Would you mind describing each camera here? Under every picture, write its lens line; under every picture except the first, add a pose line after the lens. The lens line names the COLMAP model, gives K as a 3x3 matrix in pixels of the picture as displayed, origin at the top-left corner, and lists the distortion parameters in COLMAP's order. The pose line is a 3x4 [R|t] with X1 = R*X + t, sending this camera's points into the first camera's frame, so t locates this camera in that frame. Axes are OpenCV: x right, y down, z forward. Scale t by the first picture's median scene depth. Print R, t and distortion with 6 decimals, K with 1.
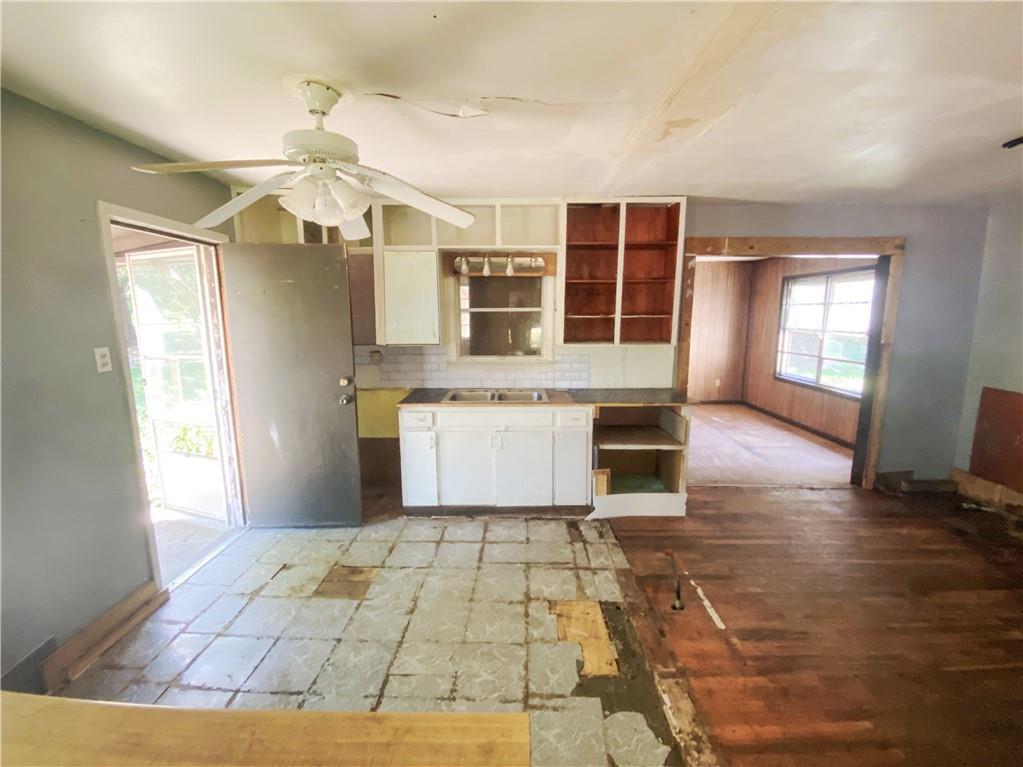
lens RADIAL K [[427.8, 0, 511.8], [0, 427.8, 374.9], [0, 0, 1]] dist [0.001819, -0.000962]
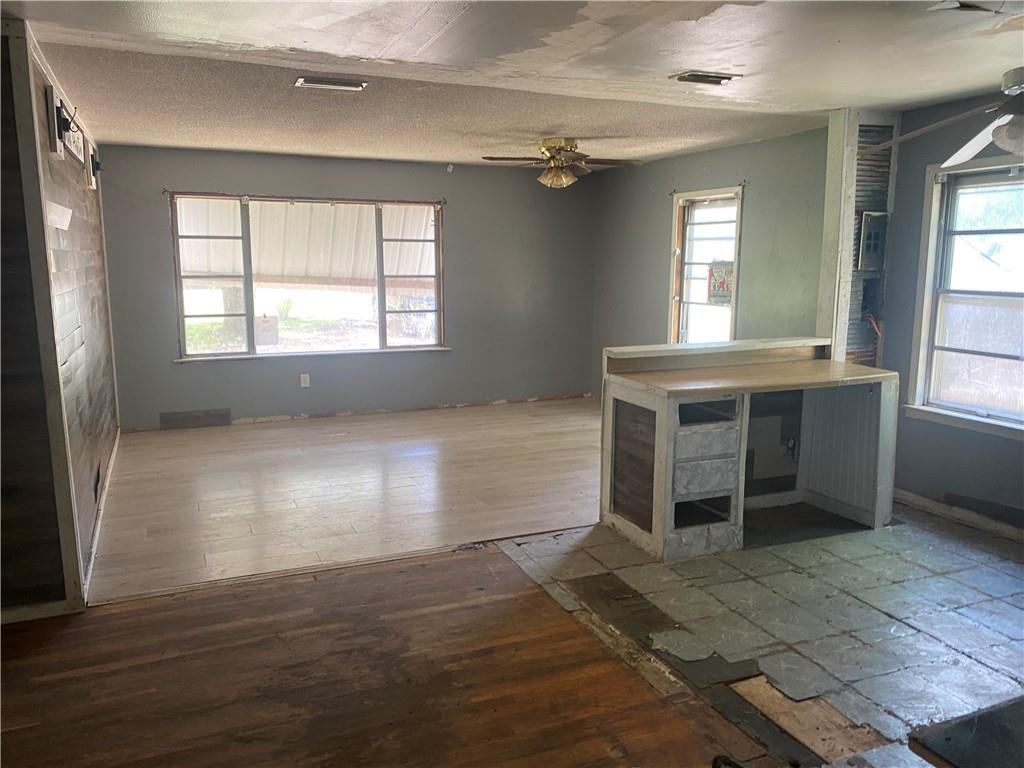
lens RADIAL K [[783.5, 0, 513.6], [0, 783.5, 378.7], [0, 0, 1]] dist [0.028316, -0.026061]
pose [[-0.906554, 0.063697, -0.417257, 0.888173], [-0.066009, 0.954990, 0.289200, -0.205601], [0.416897, 0.289718, -0.861545, 1.424704]]
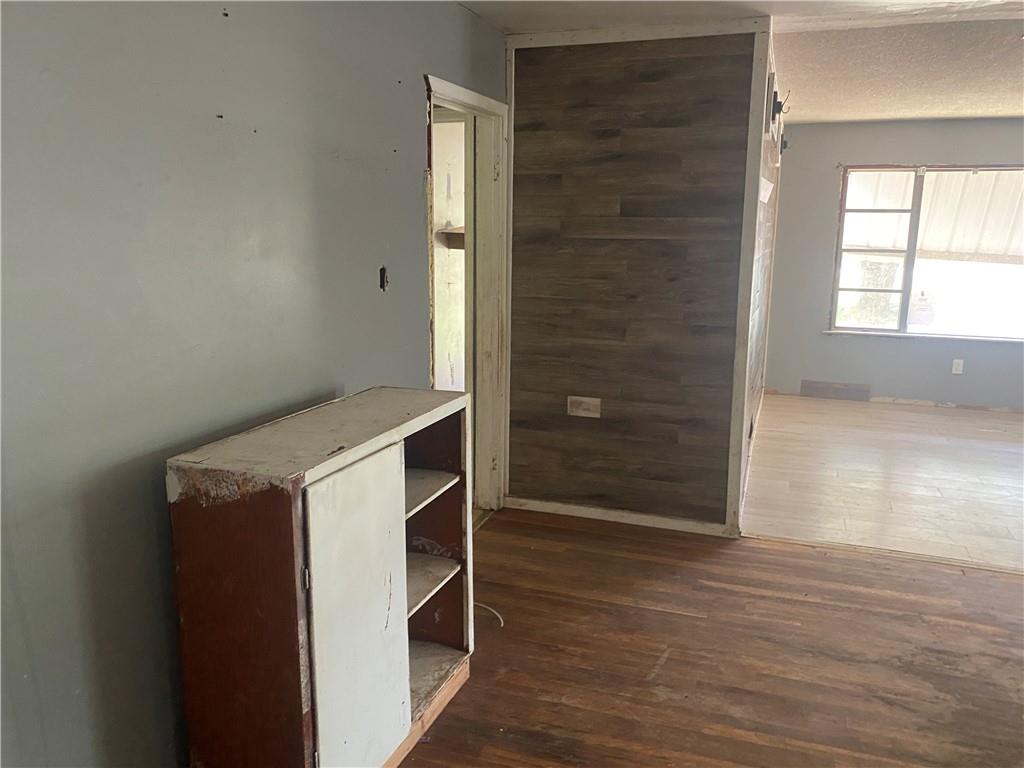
lens RADIAL K [[783.5, 0, 517.5], [0, 783.5, 387.0], [0, 0, 1]] dist [0.028316, -0.026061]
pose [[-0.950965, -0.073374, 0.300469, 0.988975], [0.034303, 0.940441, 0.338223, -0.202713], [-0.307390, 0.331945, -0.891809, 1.481047]]
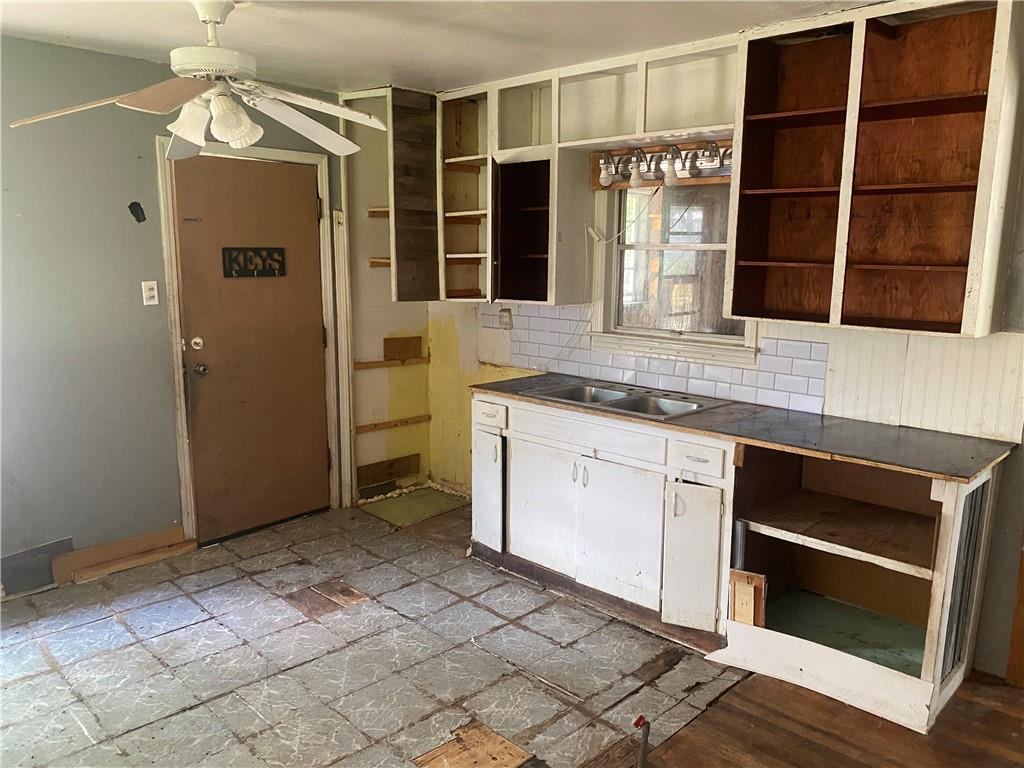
lens RADIAL K [[783.5, 0, 514.1], [0, 783.5, 380.1], [0, 0, 1]] dist [0.028316, -0.026061]
pose [[0.726376, 0.120708, -0.676615, 0.759482], [-0.112974, 0.992036, 0.055696, -0.025003], [0.677949, 0.035983, 0.734228, 0.170367]]
